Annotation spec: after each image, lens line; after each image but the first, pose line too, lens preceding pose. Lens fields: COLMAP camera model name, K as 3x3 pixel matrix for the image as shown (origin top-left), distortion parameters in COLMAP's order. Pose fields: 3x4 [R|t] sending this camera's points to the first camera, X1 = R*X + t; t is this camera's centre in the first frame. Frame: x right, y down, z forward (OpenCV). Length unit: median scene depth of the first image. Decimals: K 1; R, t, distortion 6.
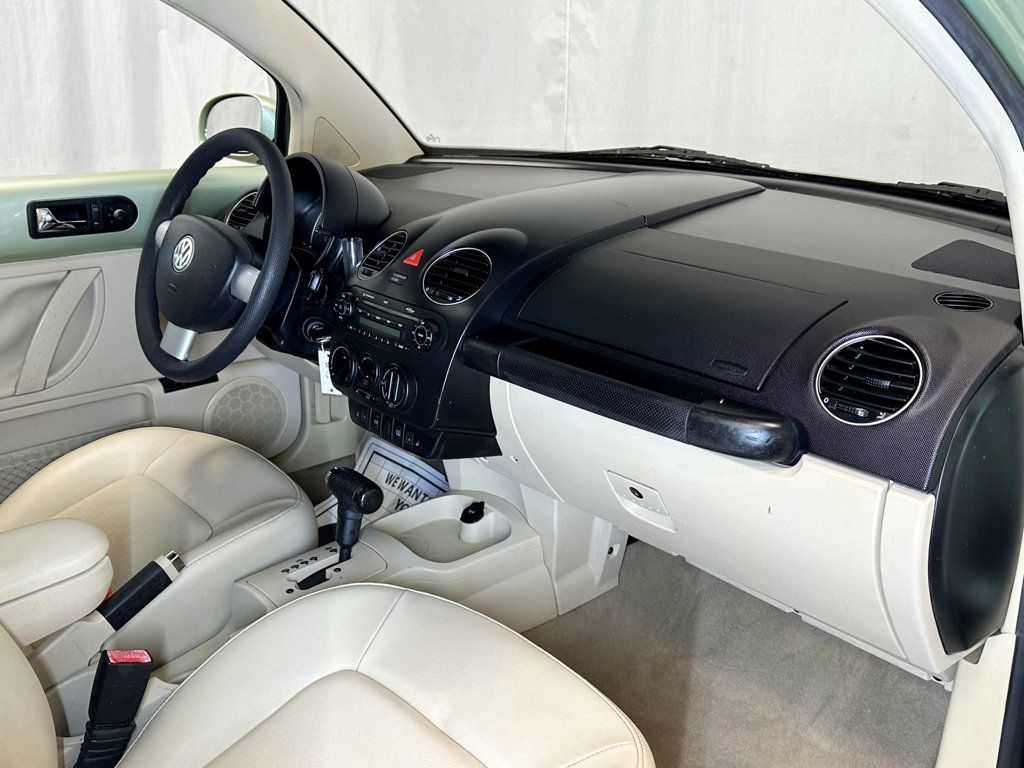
lens RADIAL K [[952.9, 0, 514.8], [0, 952.9, 381.4], [0, 0, 1]] dist [0.063960, 0.000000]
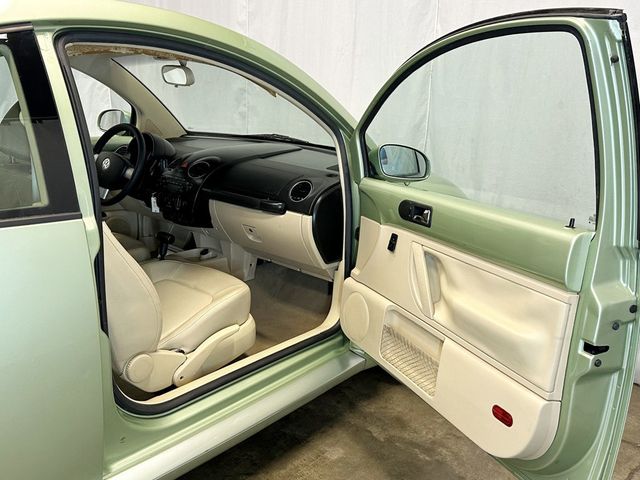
lens RADIAL K [[595.6, 0, 324.7], [0, 595.6, 244.5], [0, 0, 1]] dist [0.063960, 0.000000]
pose [[0.989646, -0.001124, 0.143523, 0.064445], [0.009426, 0.998319, -0.057180, 0.234070], [-0.143218, 0.057941, 0.987994, -0.950372]]
